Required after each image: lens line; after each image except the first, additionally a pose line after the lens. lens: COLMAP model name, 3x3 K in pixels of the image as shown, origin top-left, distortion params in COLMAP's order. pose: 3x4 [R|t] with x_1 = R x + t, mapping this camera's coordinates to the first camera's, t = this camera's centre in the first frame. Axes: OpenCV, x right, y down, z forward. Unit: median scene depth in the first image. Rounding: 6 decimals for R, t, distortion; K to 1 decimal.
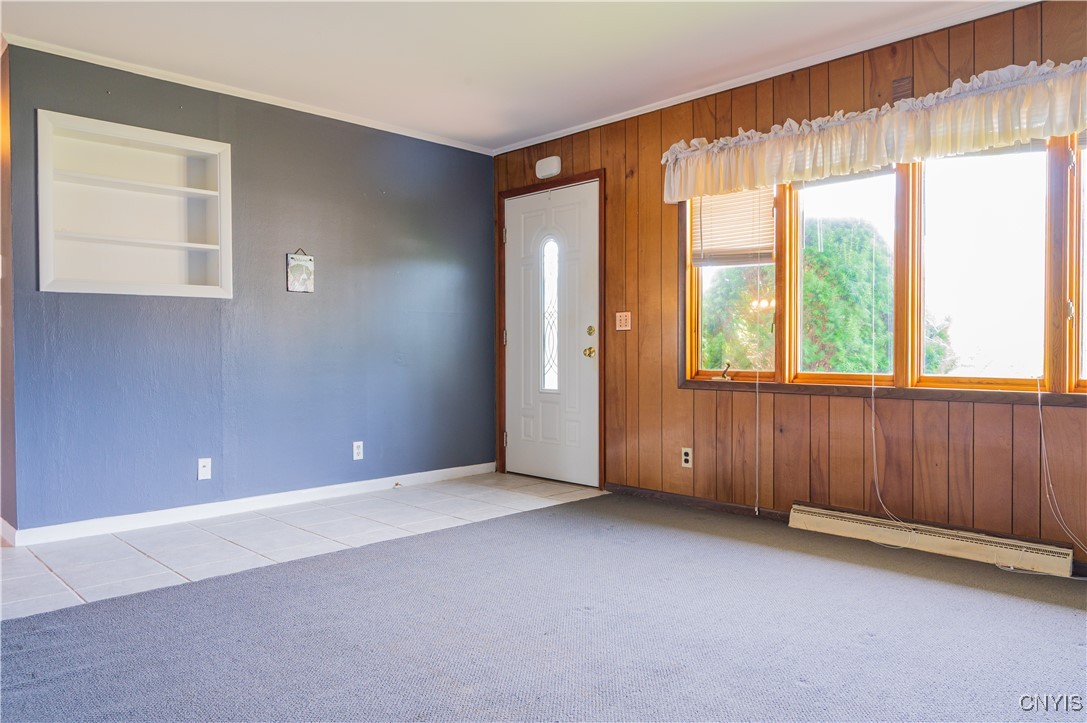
lens RADIAL K [[734.5, 0, 543.0], [0, 734.5, 360.6], [0, 0, 1]] dist [-0.000752, -0.004321]
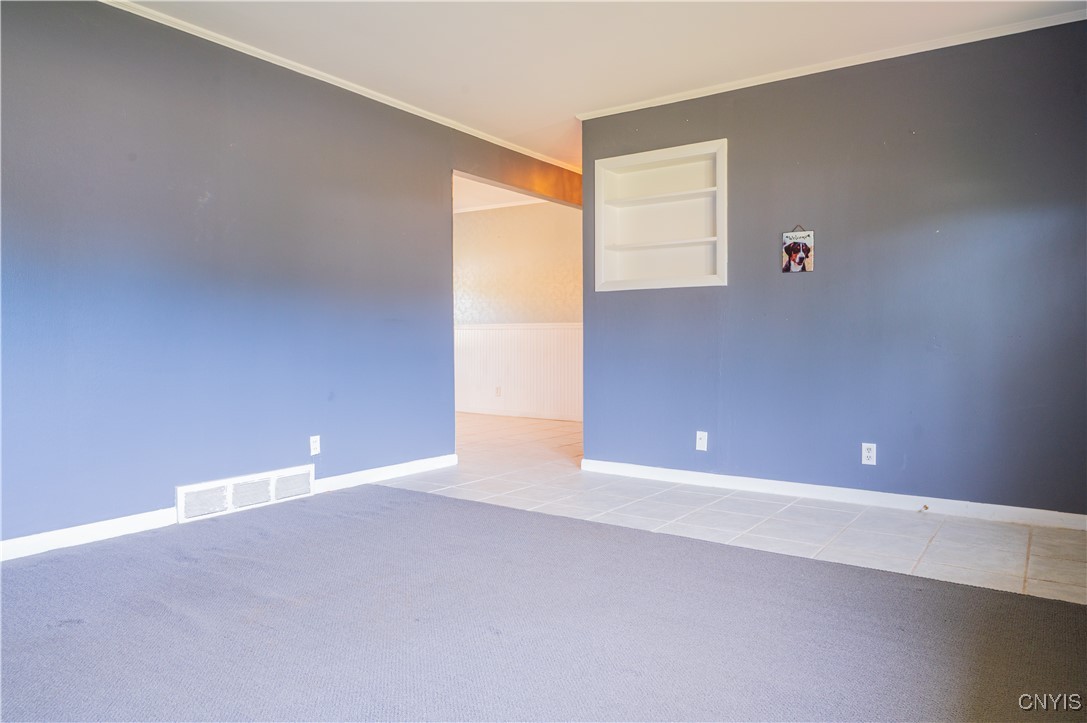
lens RADIAL K [[734.5, 0, 543.2], [0, 734.5, 359.6], [0, 0, 1]] dist [-0.000752, -0.004321]
pose [[0.183354, 0.041499, -0.982171, 0.530311], [-0.010512, 0.999134, 0.040253, -0.016130], [0.982991, 0.002944, 0.183631, 0.507666]]
